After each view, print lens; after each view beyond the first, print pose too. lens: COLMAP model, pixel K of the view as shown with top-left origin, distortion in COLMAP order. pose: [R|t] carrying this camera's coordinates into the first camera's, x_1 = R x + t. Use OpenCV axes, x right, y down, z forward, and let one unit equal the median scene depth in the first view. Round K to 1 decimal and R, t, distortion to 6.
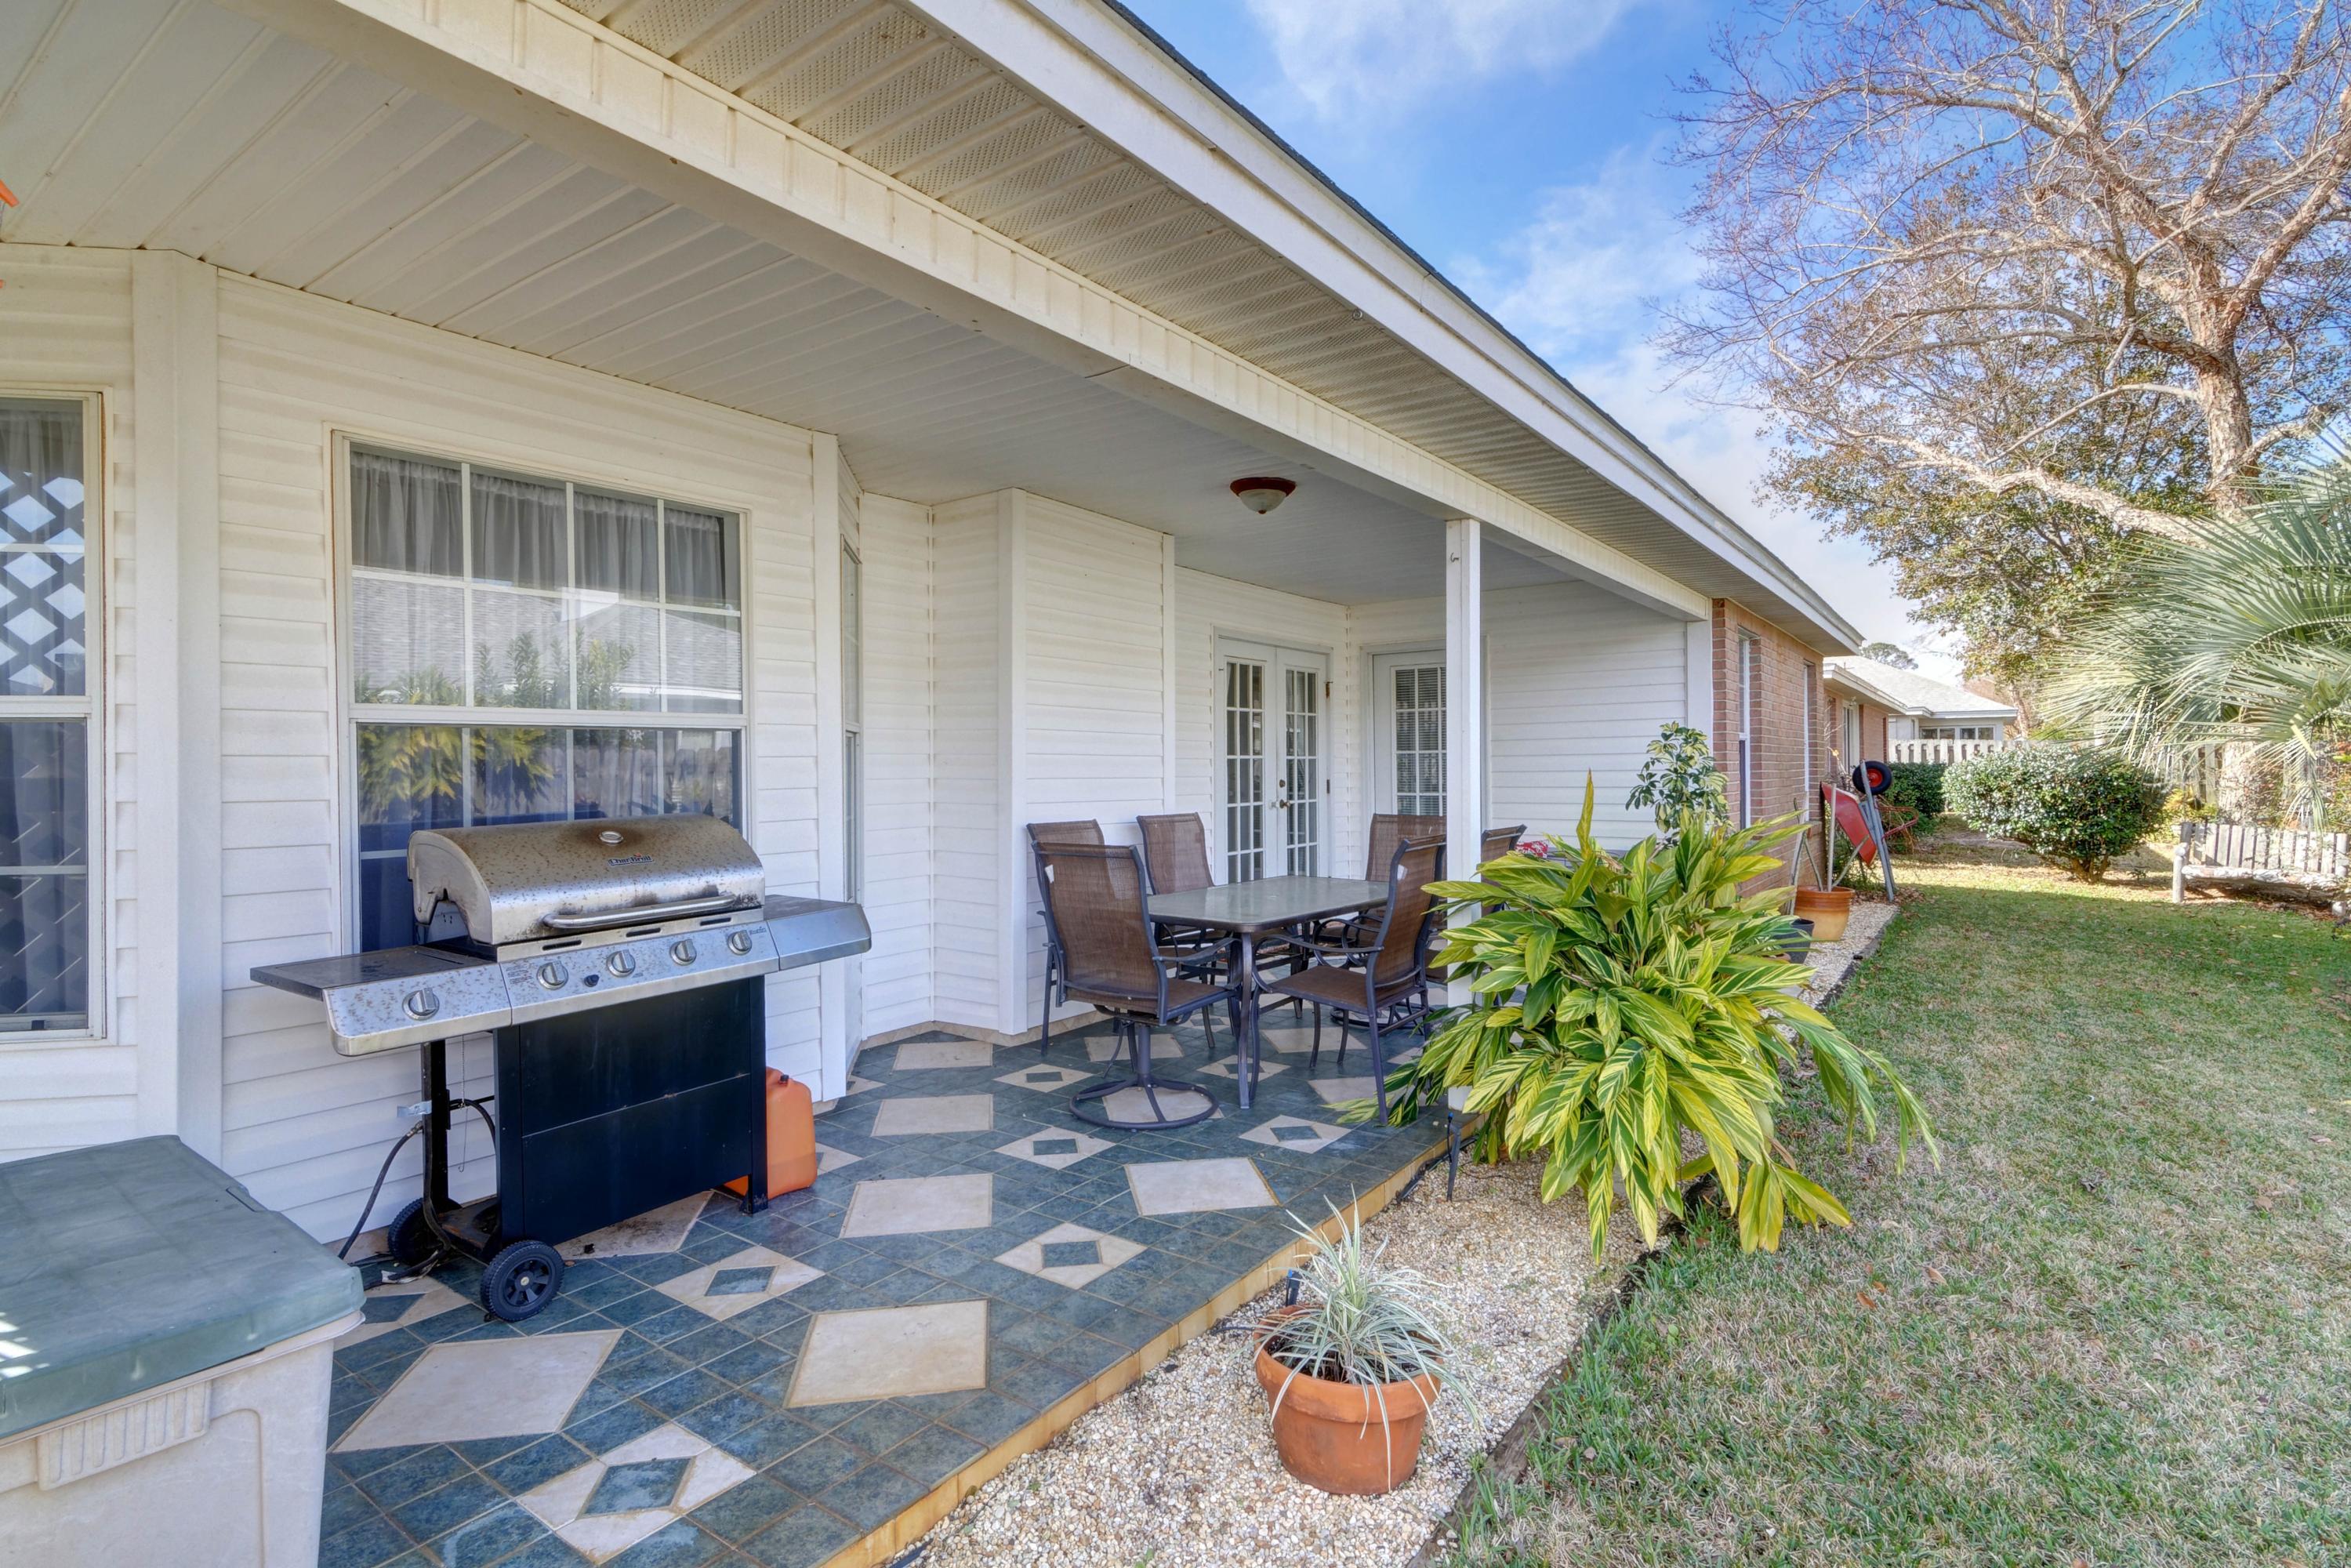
lens RADIAL K [[1141.4, 0, 1173.9], [0, 1141.4, 767.7], [0, 0, 1]] dist [0.012748, -0.001004]
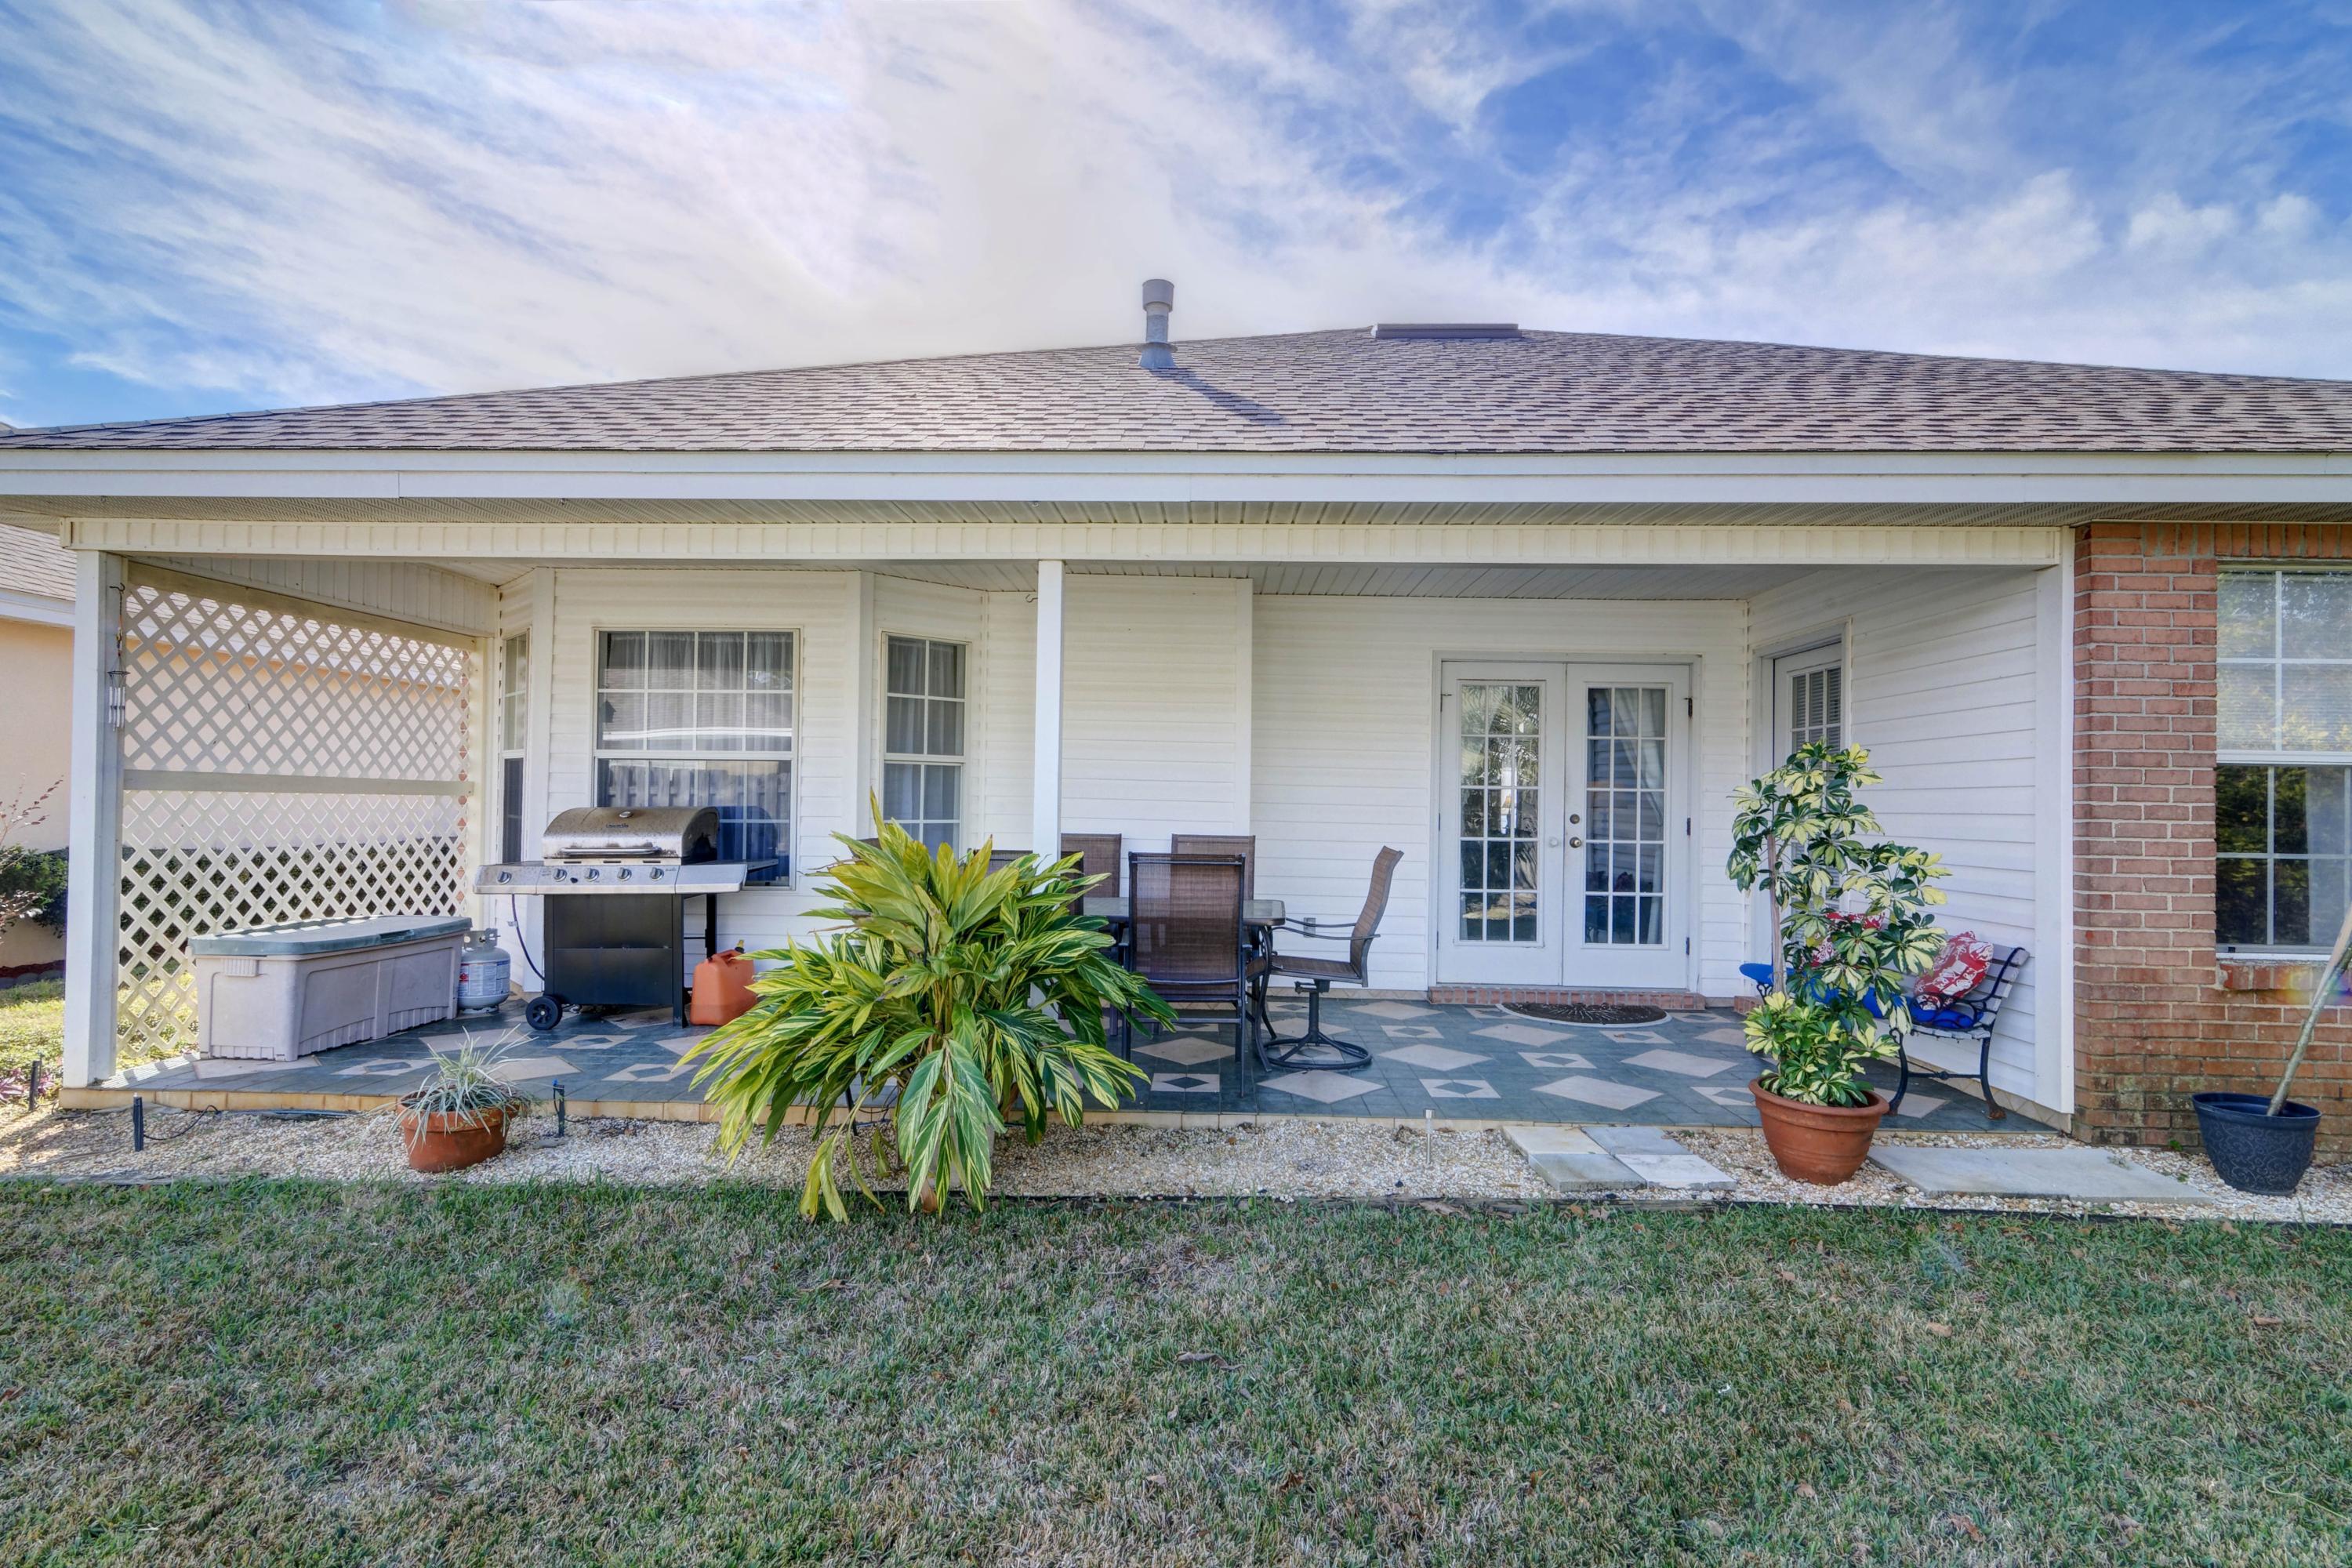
lens RADIAL K [[1123.5, 0, 1179.4], [0, 1123.5, 788.0], [0, 0, 1]] dist [0.000177, -0.000678]
pose [[0.559834, 0.004994, -0.828590, 0.600464], [-0.022038, 0.999718, -0.008865, 0.004226], [0.828312, 0.023224, 0.559786, 0.256448]]
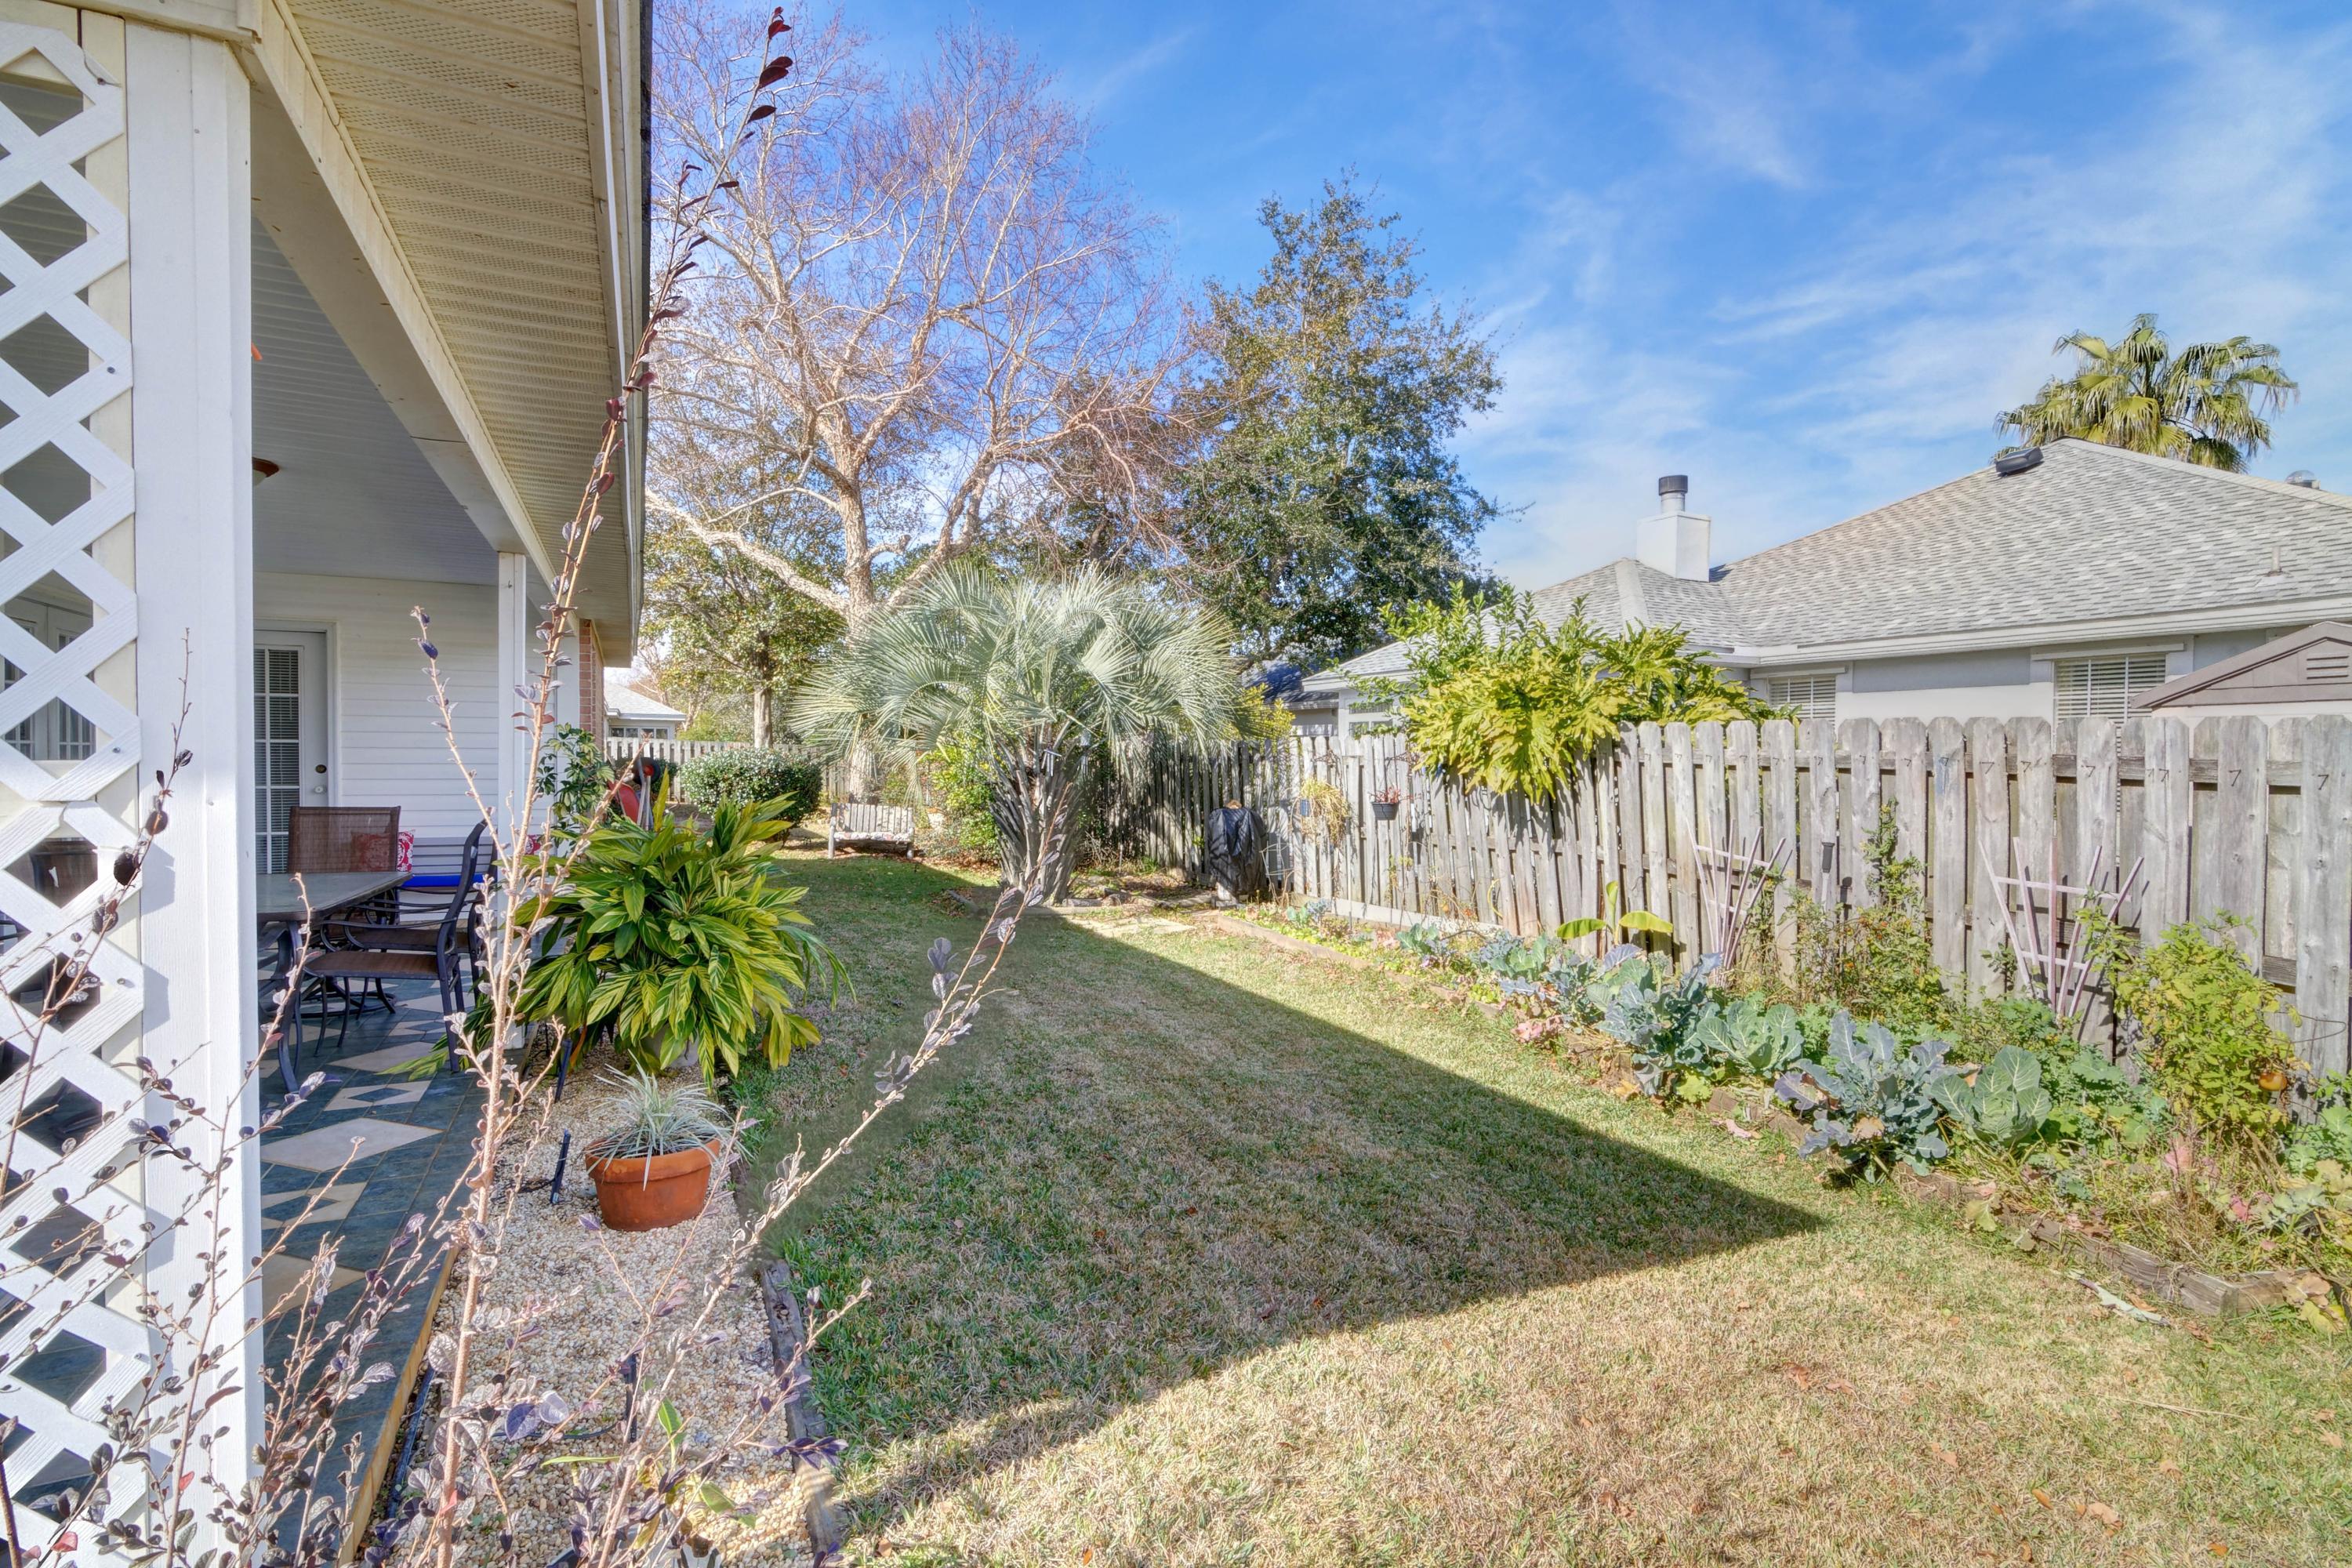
lens RADIAL K [[1141.8, 0, 1174.4], [0, 1141.8, 767.7], [0, 0, 1]] dist [0.012748, -0.001004]
pose [[0.484014, 0.006324, 0.875037, -0.440731], [-0.011517, 0.999933, -0.000856, -0.000957], [-0.874984, -0.009663, 0.484055, -0.175512]]
